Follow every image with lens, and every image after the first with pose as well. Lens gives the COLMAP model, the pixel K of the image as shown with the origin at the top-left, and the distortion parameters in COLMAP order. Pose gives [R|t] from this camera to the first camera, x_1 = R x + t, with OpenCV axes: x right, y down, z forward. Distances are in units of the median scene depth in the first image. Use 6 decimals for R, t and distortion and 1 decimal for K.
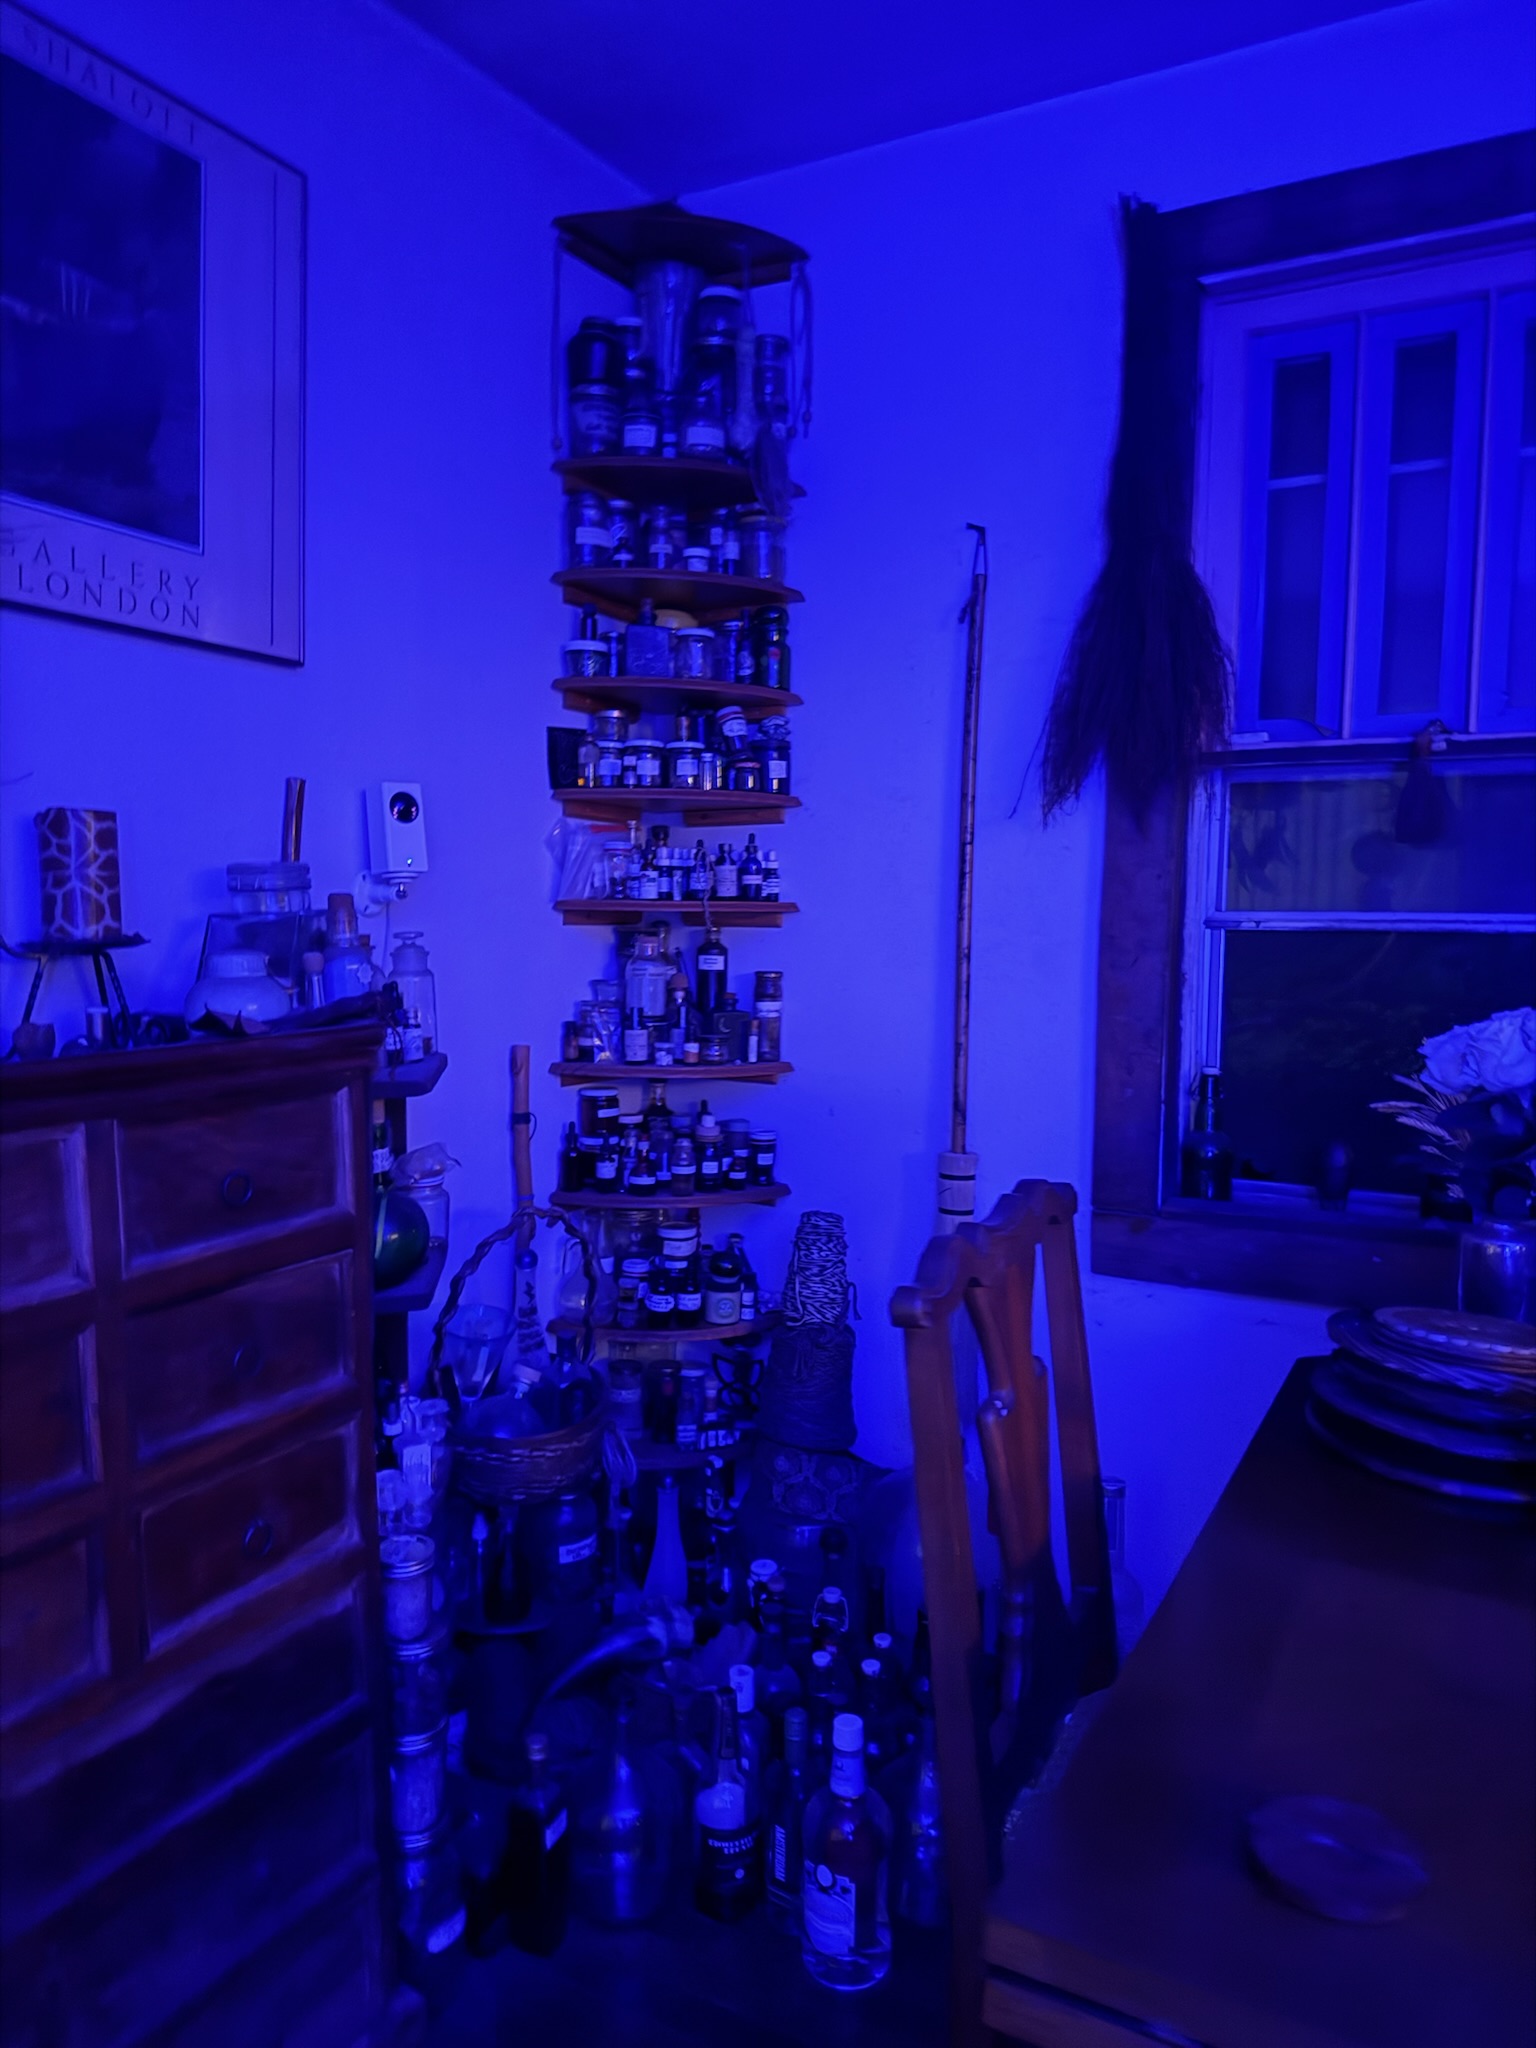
lens RADIAL K [[1323.8, 0, 759.4], [0, 1323.8, 1025.8], [0, 0, 1]] dist [0.074915, -0.189342]
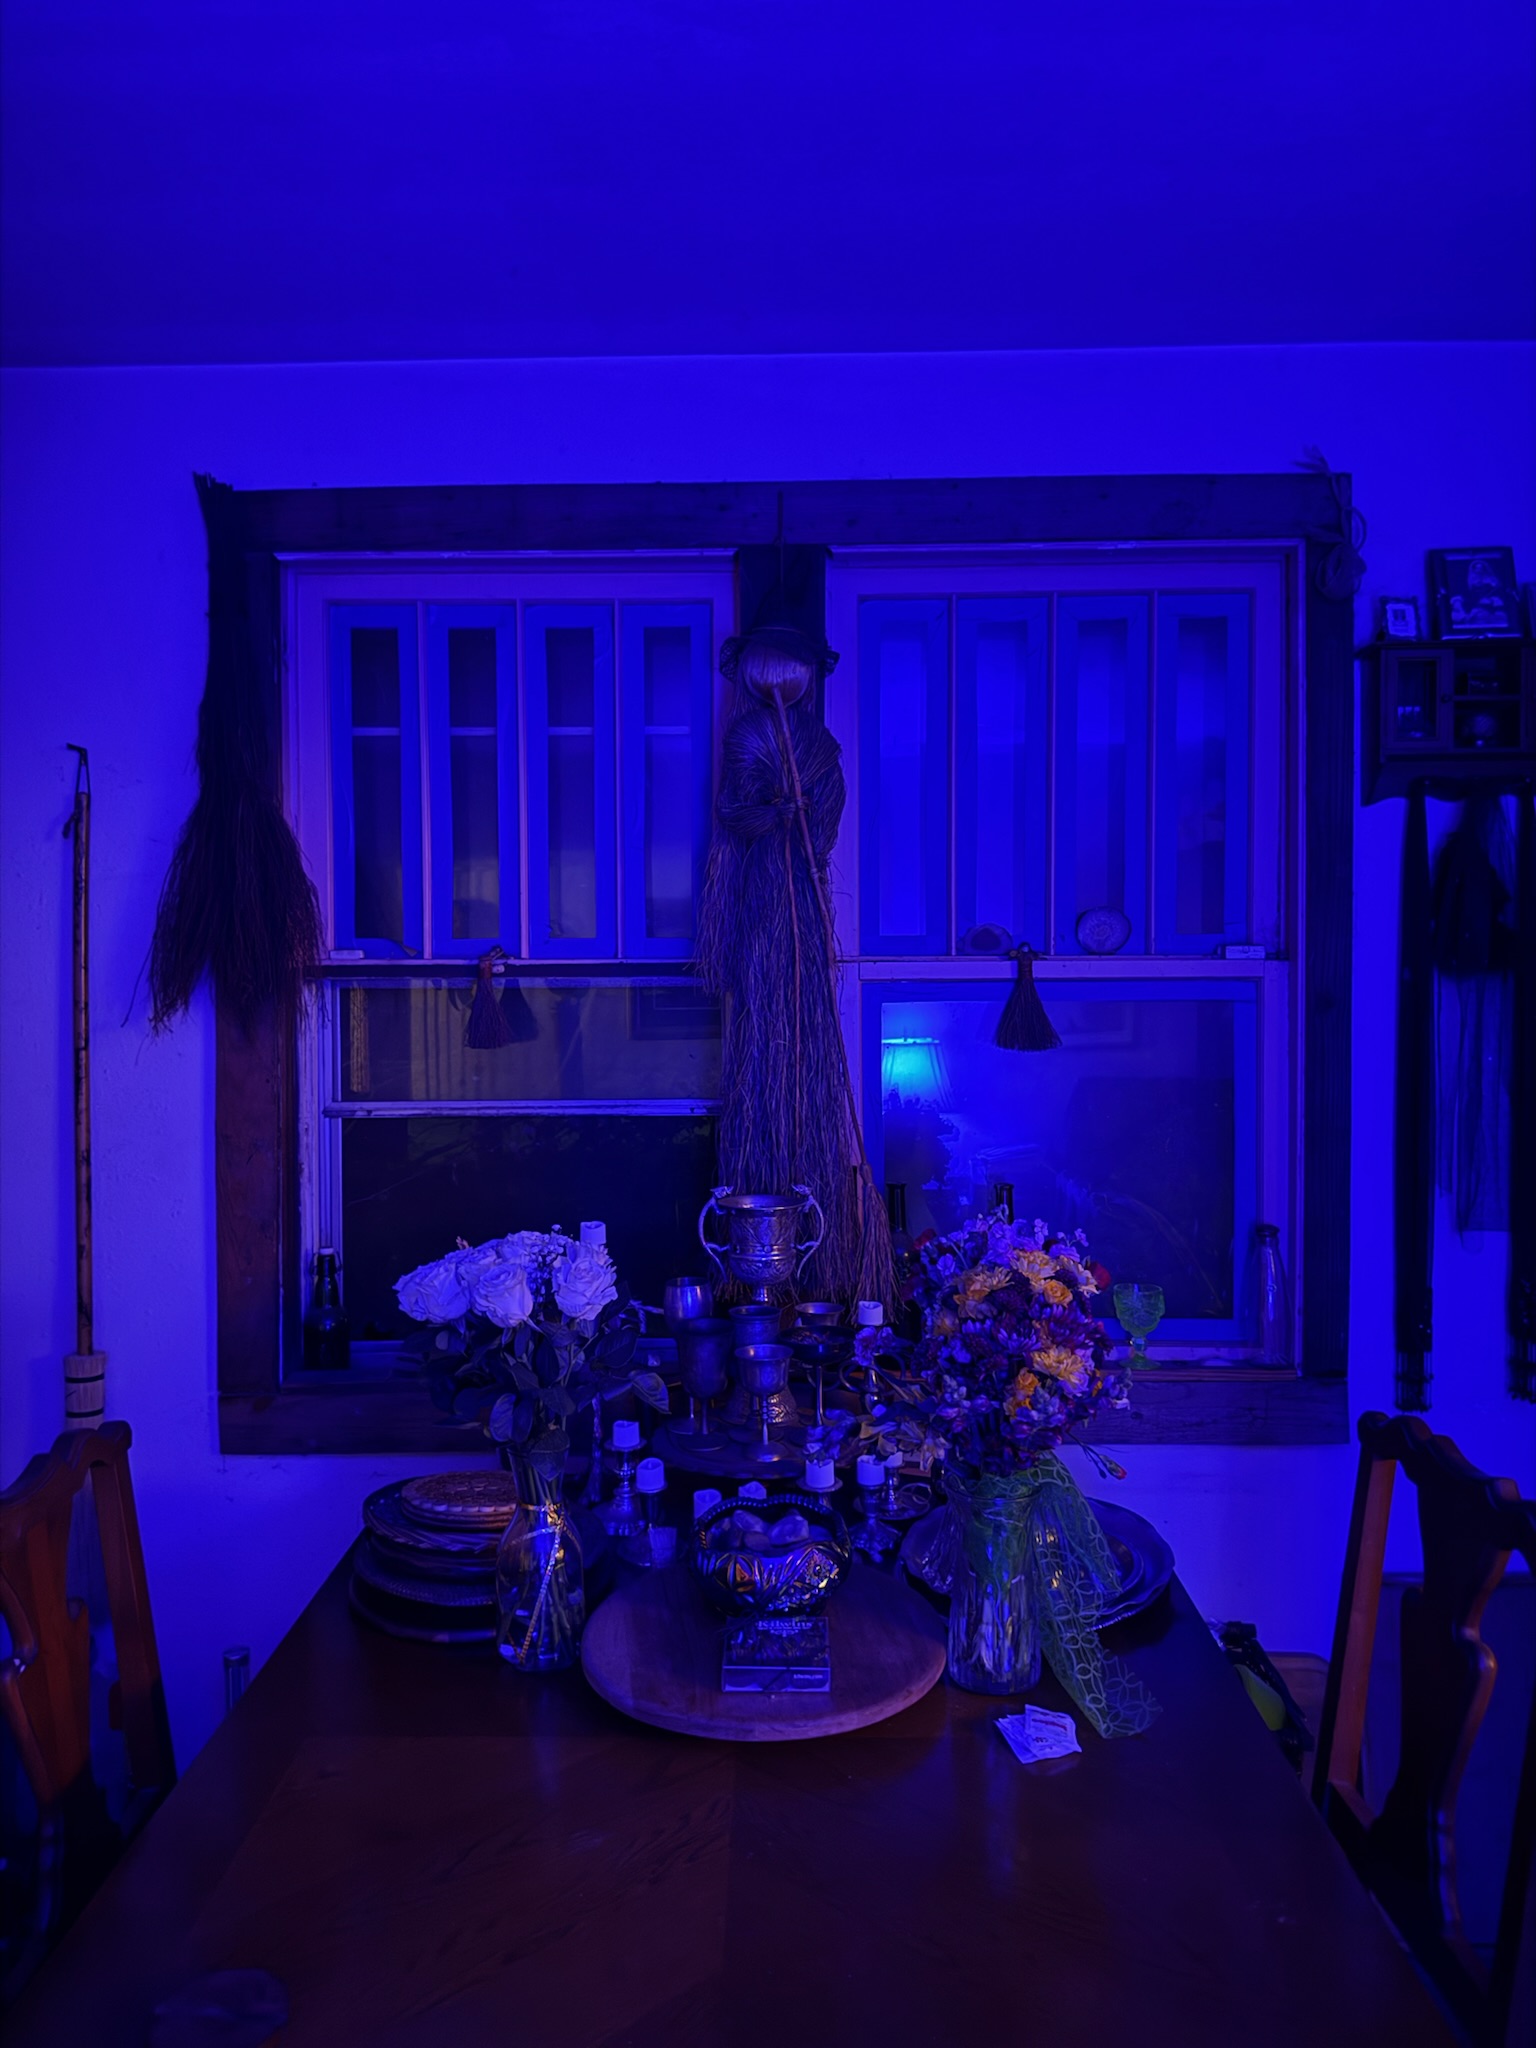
lens RADIAL K [[1323.8, 0, 759.4], [0, 1323.8, 1025.8], [0, 0, 1]] dist [0.074915, -0.189342]
pose [[0.873267, -0.032309, 0.486169, 0.119313], [0.051922, 0.998288, -0.026921, -0.105306], [-0.484467, 0.048752, 0.873450, -0.157008]]
